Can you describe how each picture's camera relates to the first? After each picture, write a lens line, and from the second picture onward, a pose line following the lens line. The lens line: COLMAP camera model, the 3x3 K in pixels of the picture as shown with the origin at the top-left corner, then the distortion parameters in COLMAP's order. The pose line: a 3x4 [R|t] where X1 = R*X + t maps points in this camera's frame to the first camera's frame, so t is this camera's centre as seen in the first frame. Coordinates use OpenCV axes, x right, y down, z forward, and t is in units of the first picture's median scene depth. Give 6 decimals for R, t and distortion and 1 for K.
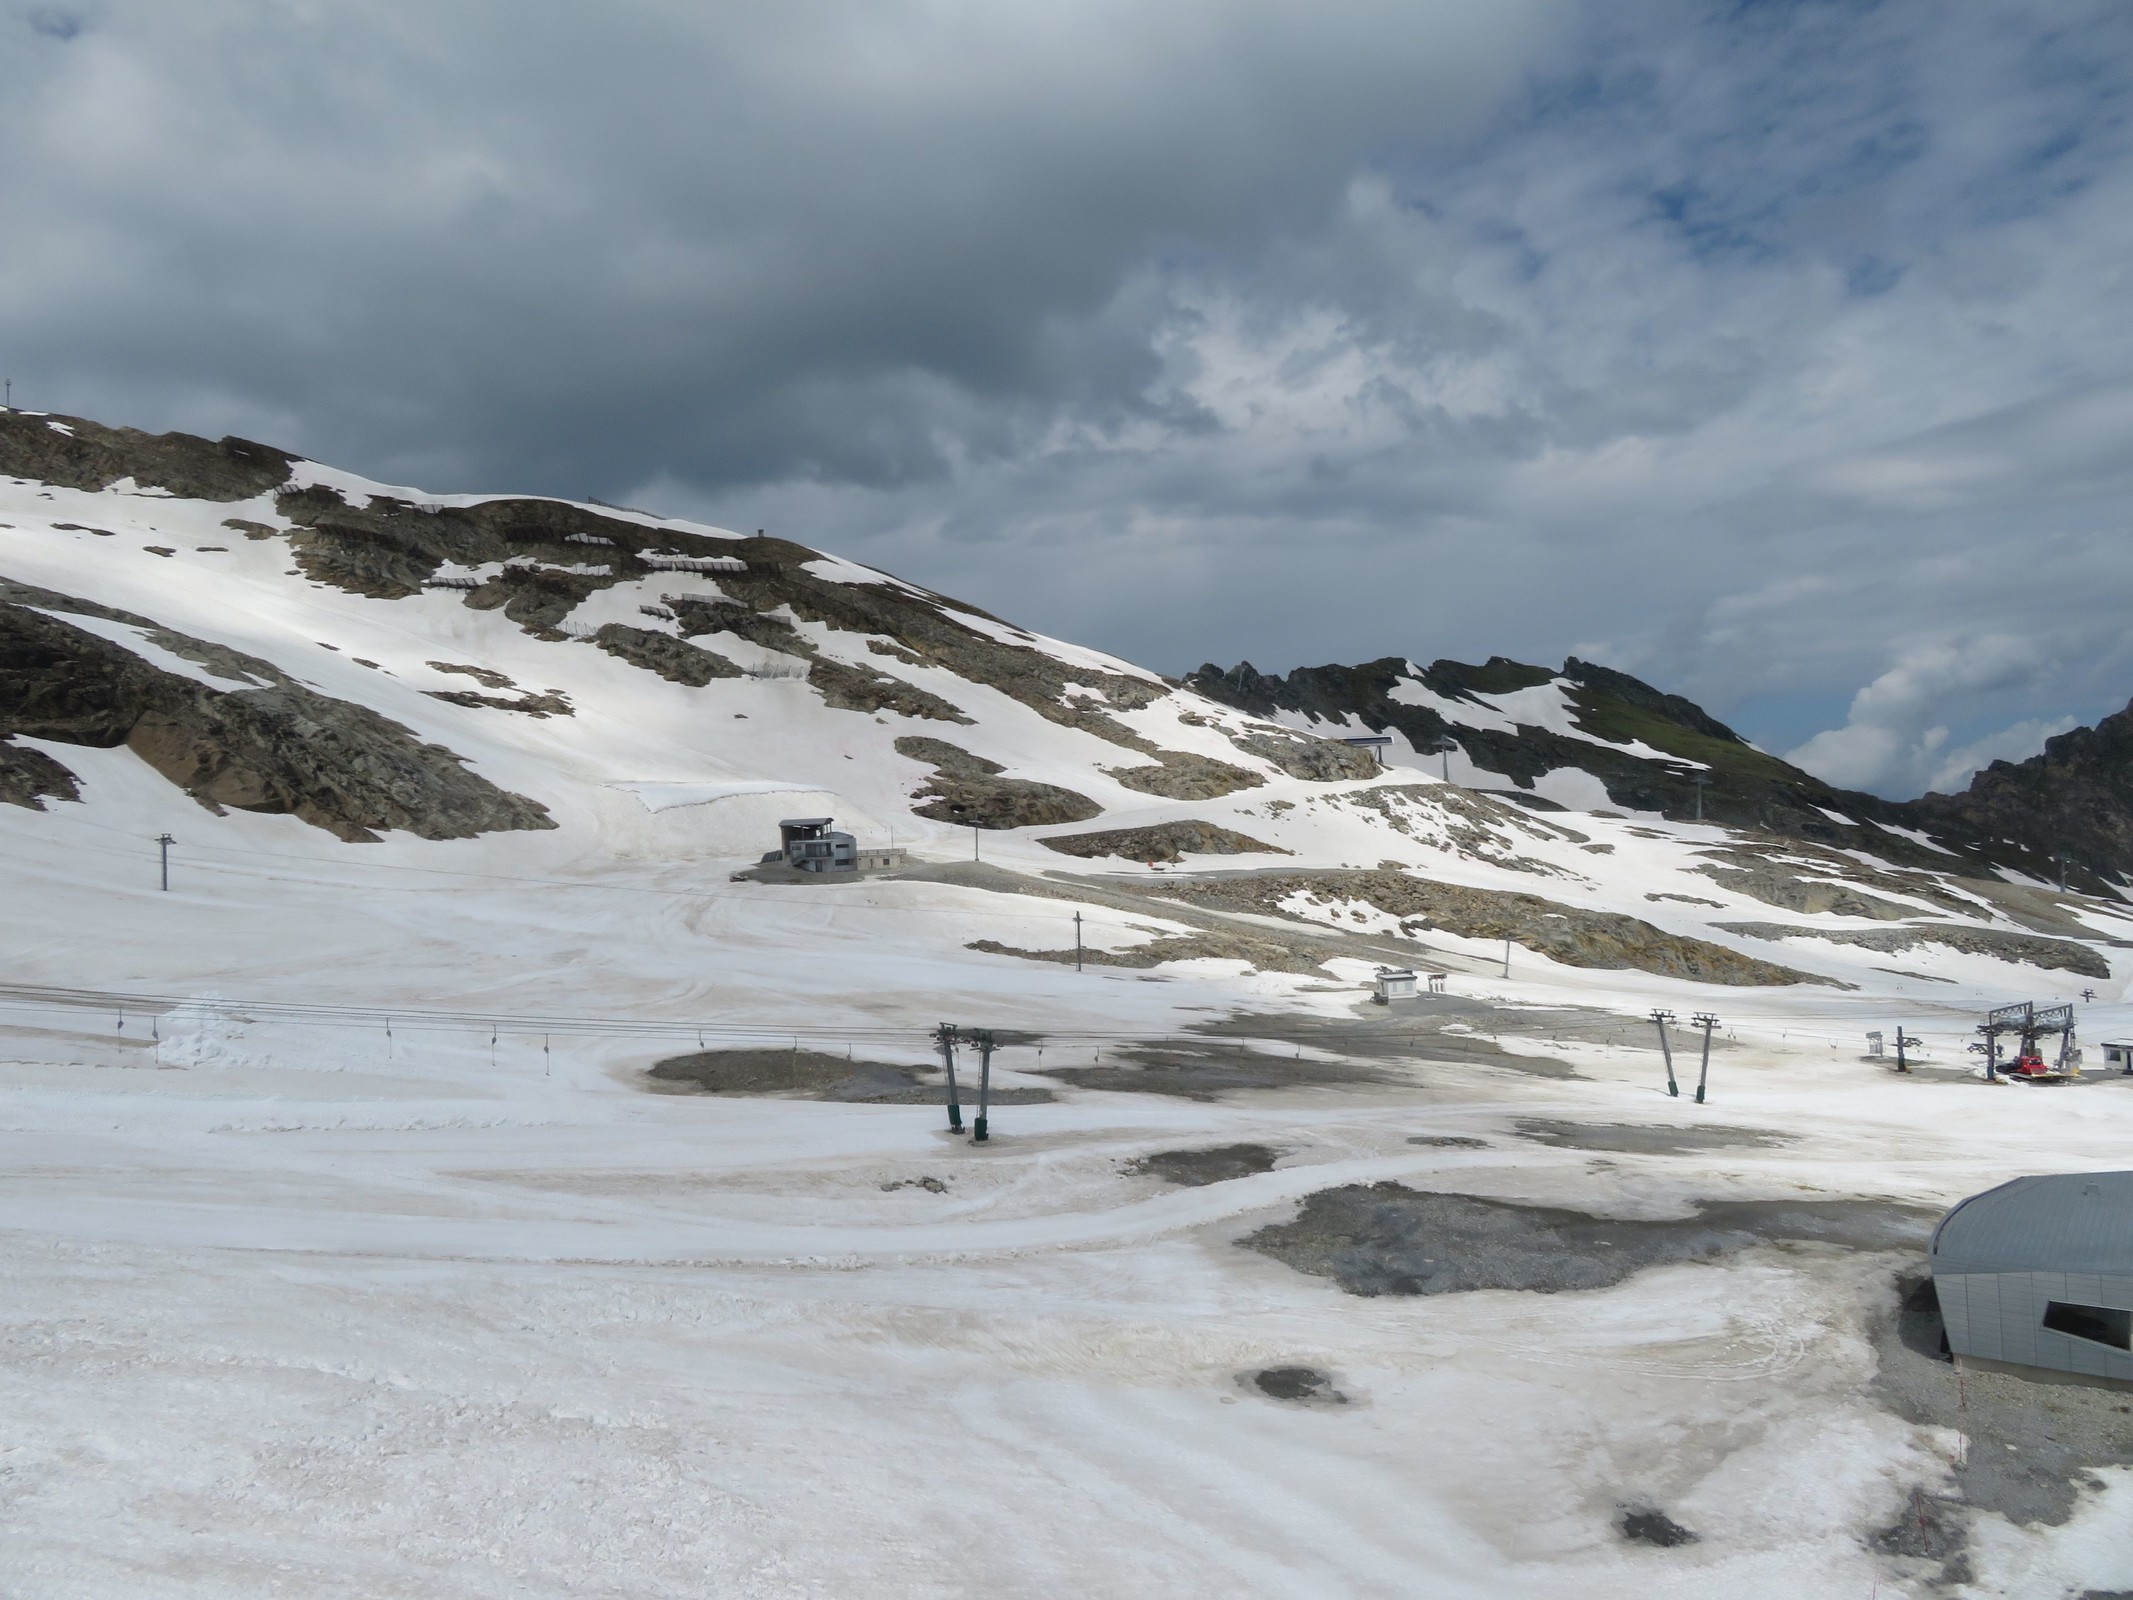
lens RADIAL K [[1518.9, 0, 1066.5], [0, 1518.9, 800.0], [0, 0, 1]] dist [-0.016198, 0.003111]
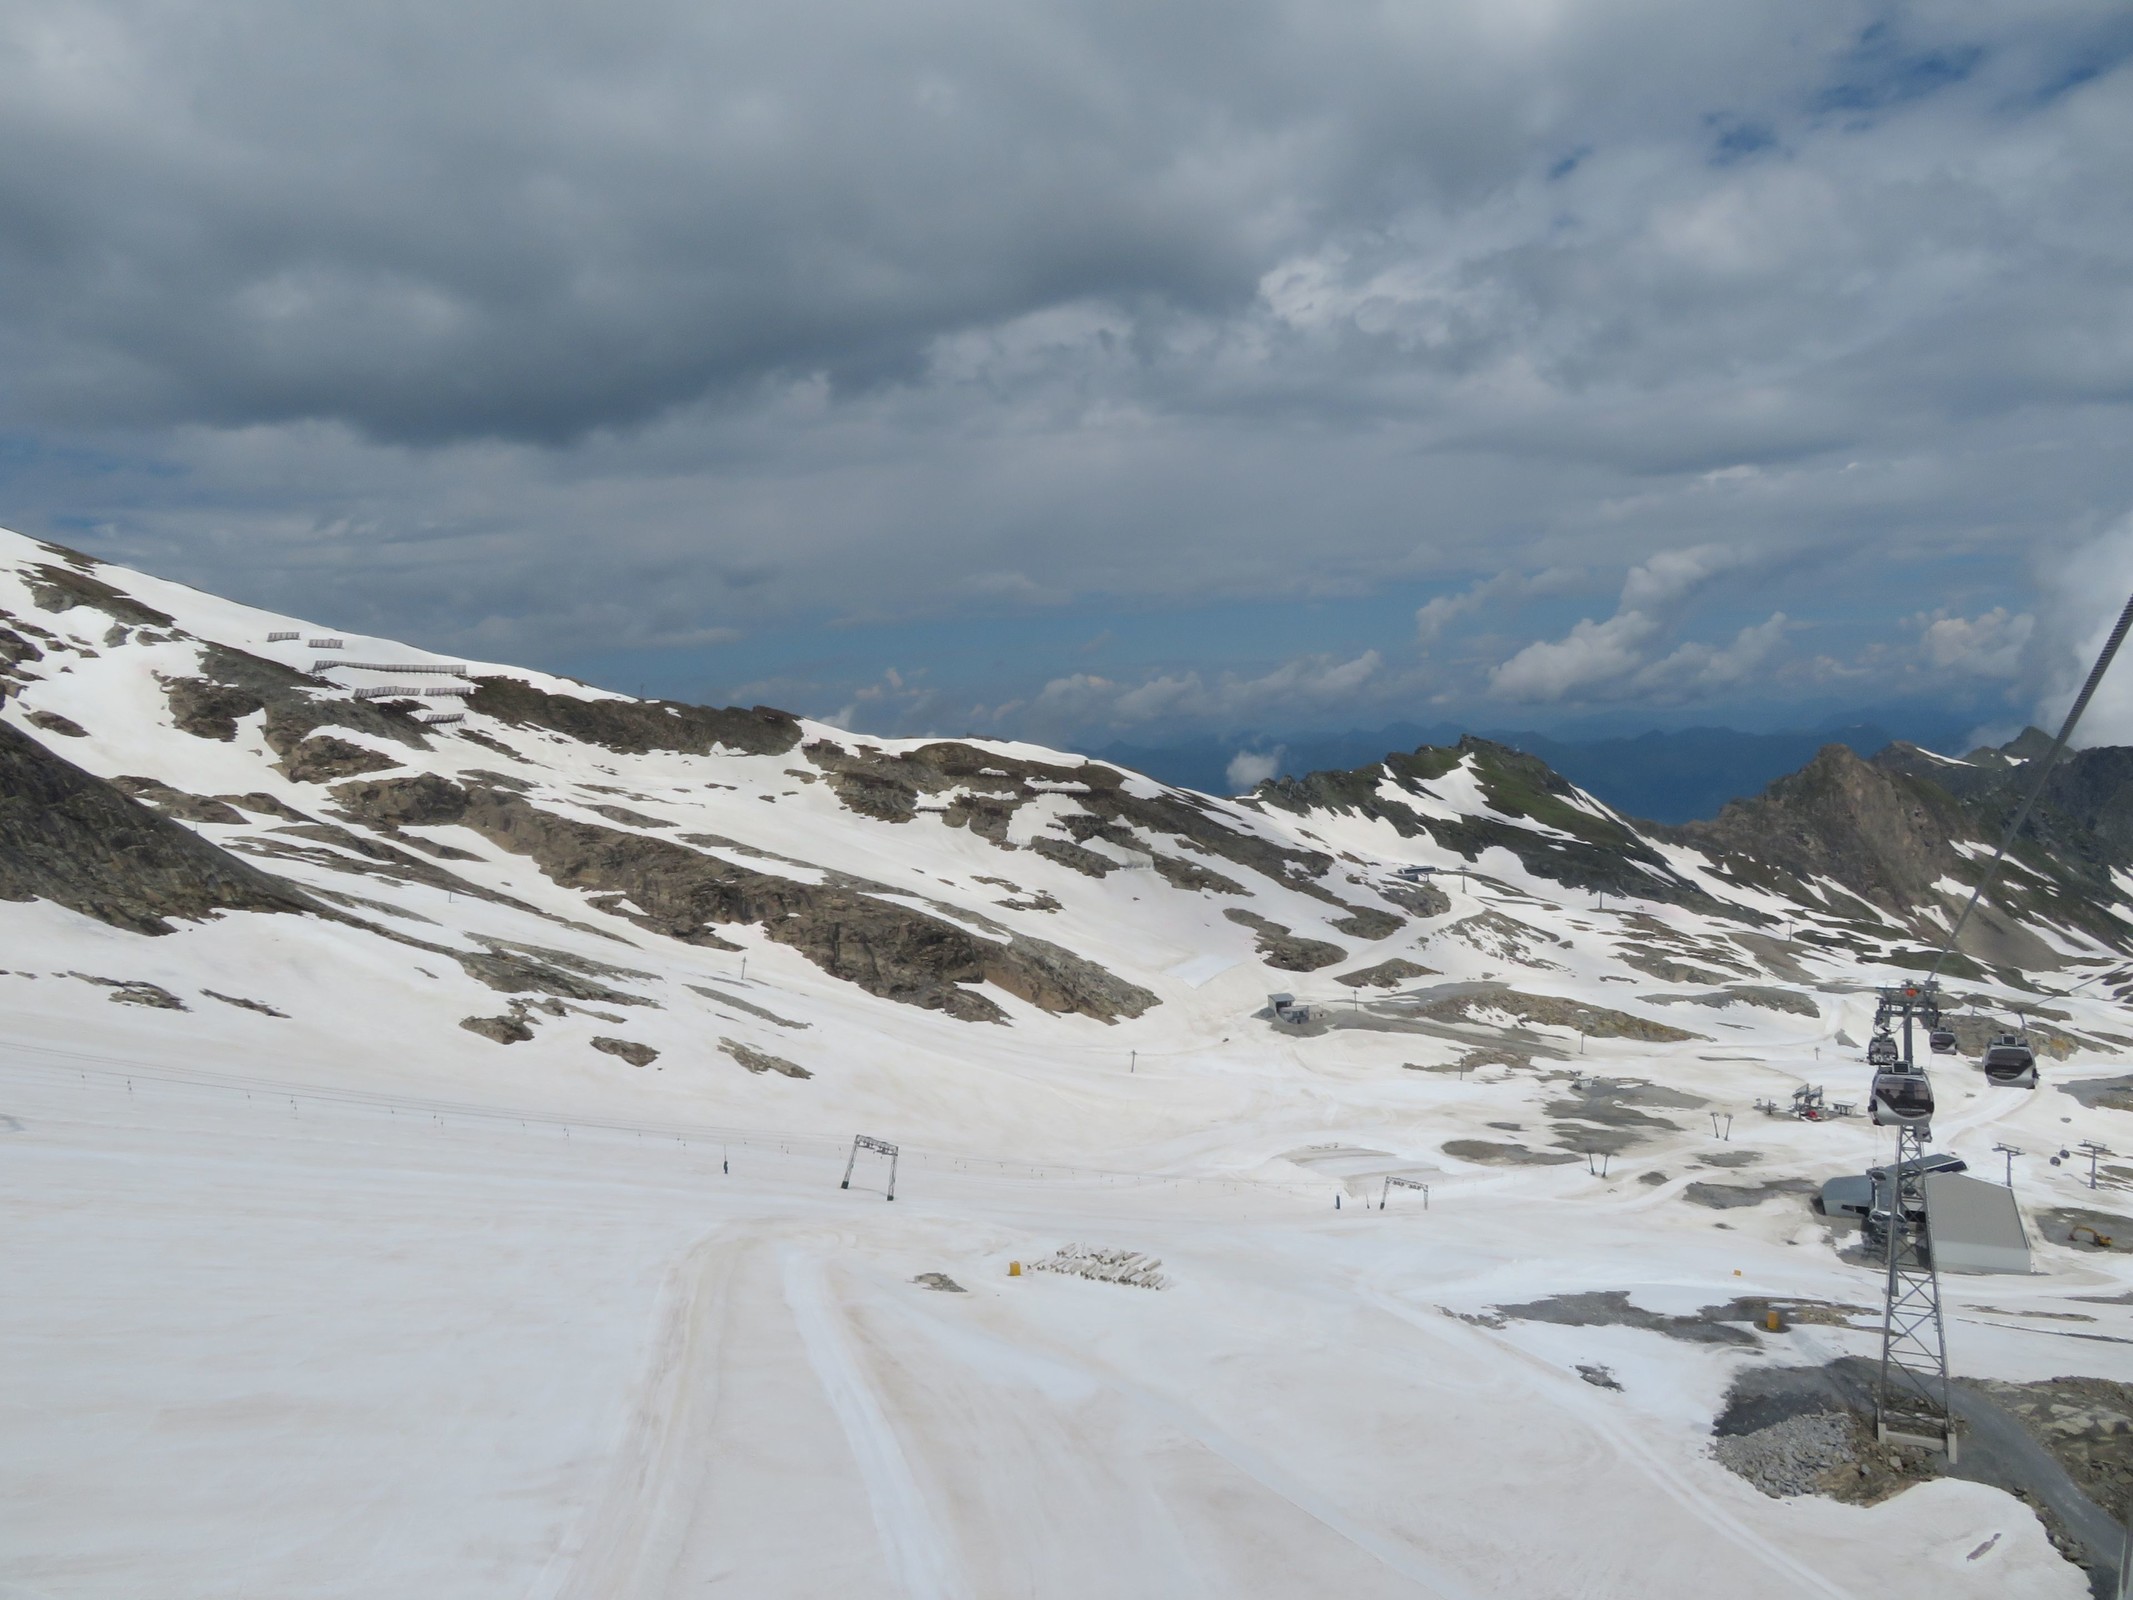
lens RADIAL K [[1518.9, 0, 1066.5], [0, 1518.9, 800.0], [0, 0, 1]] dist [-0.016198, 0.003111]
pose [[0.986458, -0.018405, 0.162981, -0.539758], [0.006486, 0.997284, 0.073364, -0.279954], [-0.163888, -0.071313, 0.983898, -0.693873]]
